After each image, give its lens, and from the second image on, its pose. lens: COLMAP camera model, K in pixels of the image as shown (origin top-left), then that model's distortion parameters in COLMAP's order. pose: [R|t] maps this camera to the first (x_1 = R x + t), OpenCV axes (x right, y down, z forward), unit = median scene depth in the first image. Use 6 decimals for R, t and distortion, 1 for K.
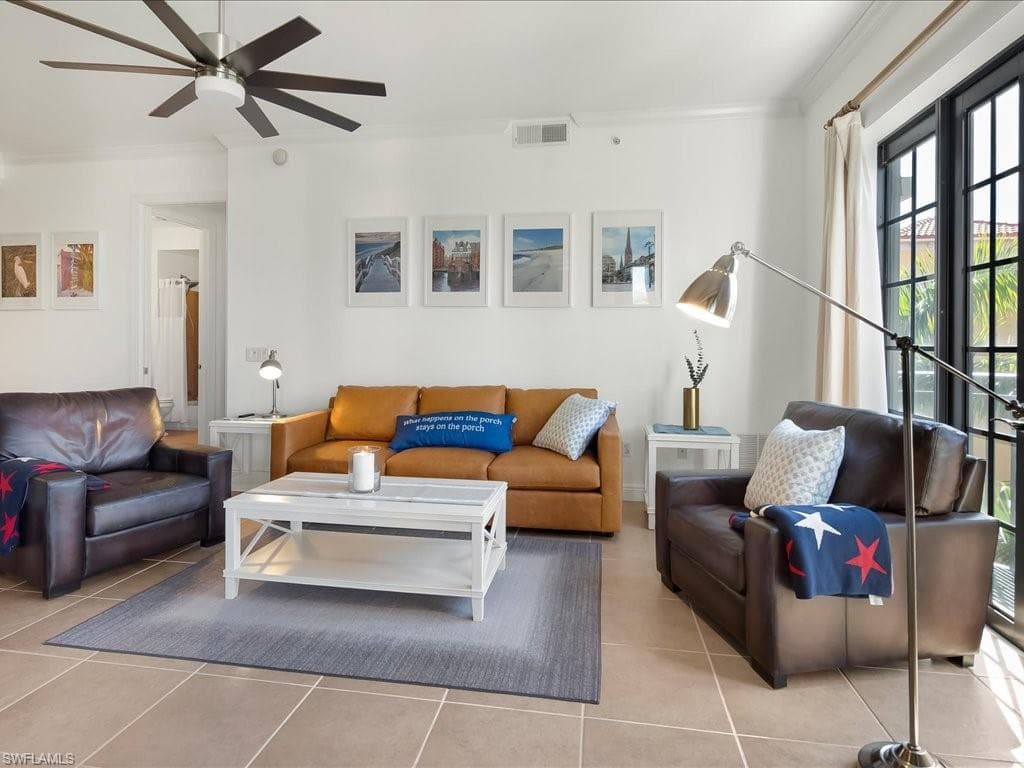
lens RADIAL K [[550.2, 0, 511.9], [0, 550.2, 344.7], [0, 0, 1]] dist [0.000990, -0.000161]
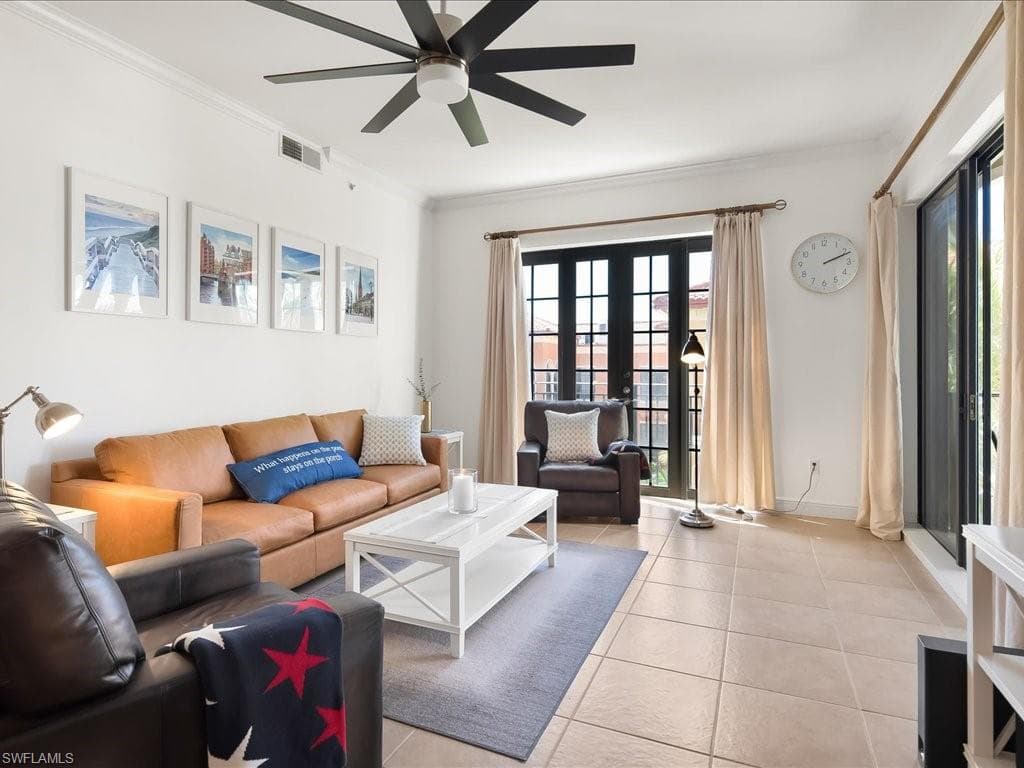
lens RADIAL K [[557.1, 0, 513.2], [0, 557.1, 364.9], [0, 0, 1]] dist [0.000308, -0.000305]
pose [[0.250151, -0.004001, 0.968199, -0.795918], [-0.000511, 0.999991, 0.004264, -0.013228], [-0.968207, -0.001561, 0.250146, 0.387242]]
